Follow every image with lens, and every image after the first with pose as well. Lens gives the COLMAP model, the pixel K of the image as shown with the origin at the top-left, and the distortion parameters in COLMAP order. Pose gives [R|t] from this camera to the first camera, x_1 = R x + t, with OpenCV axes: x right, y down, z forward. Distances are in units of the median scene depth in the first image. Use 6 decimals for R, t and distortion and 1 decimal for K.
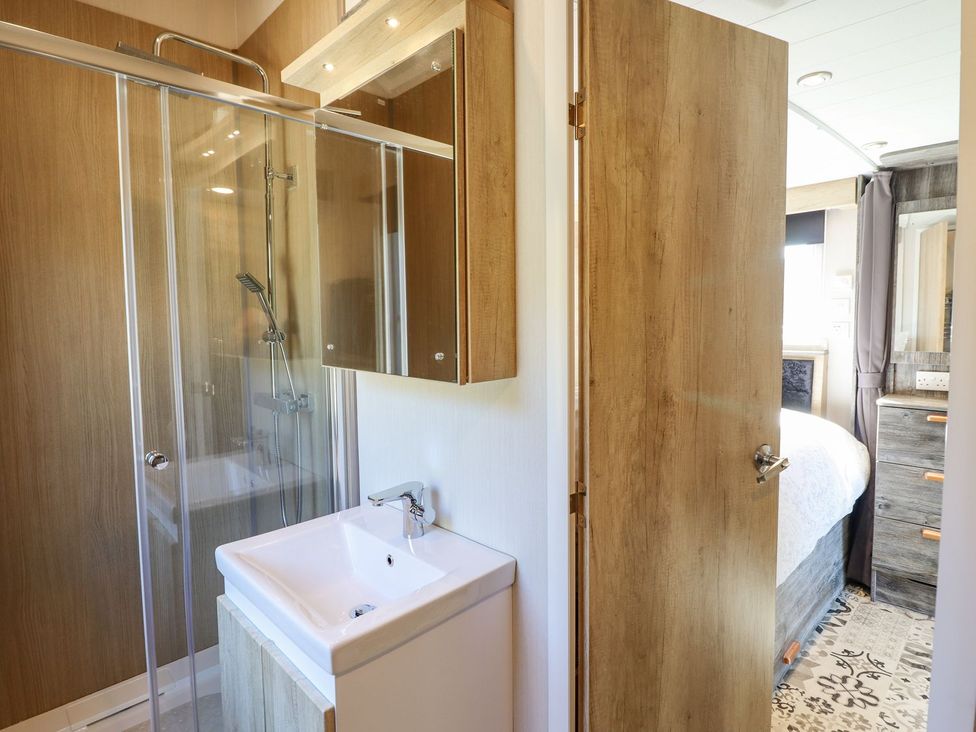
lens RADIAL K [[533.5, 0, 482.0], [0, 533.5, 360.8], [0, 0, 1]] dist [0.002456, -0.013976]
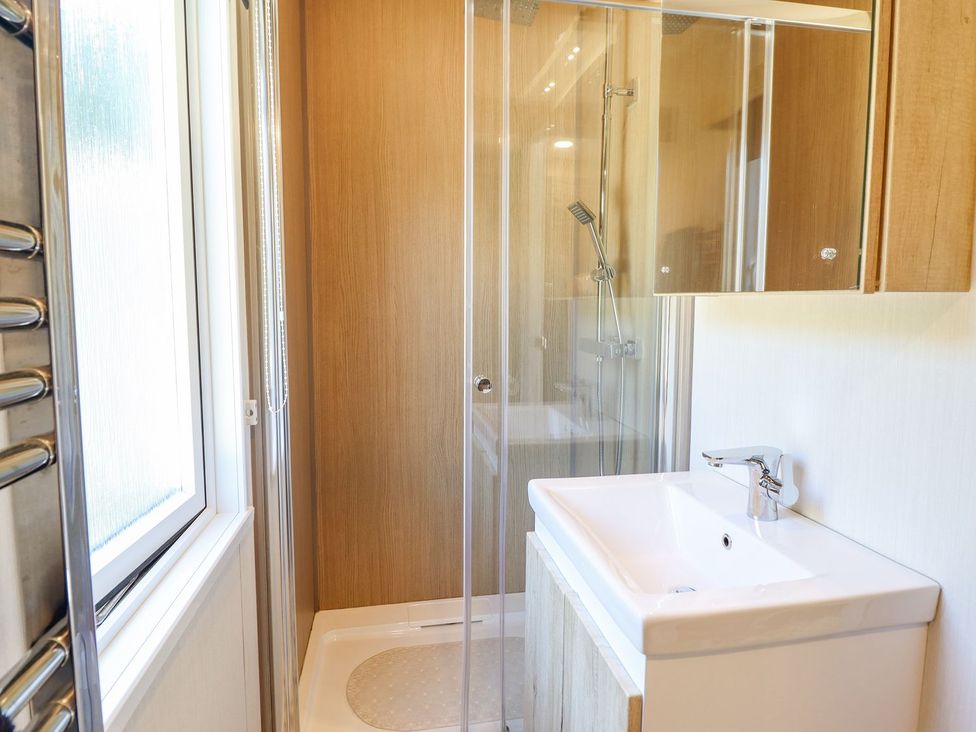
lens RADIAL K [[533.5, 0, 482.0], [0, 533.5, 360.8], [0, 0, 1]] dist [0.002456, -0.013976]
pose [[0.823361, 0.059203, -0.564422, -0.041385], [-0.053400, 0.998213, 0.026806, 0.104960], [0.565000, 0.008069, 0.825051, 0.152235]]
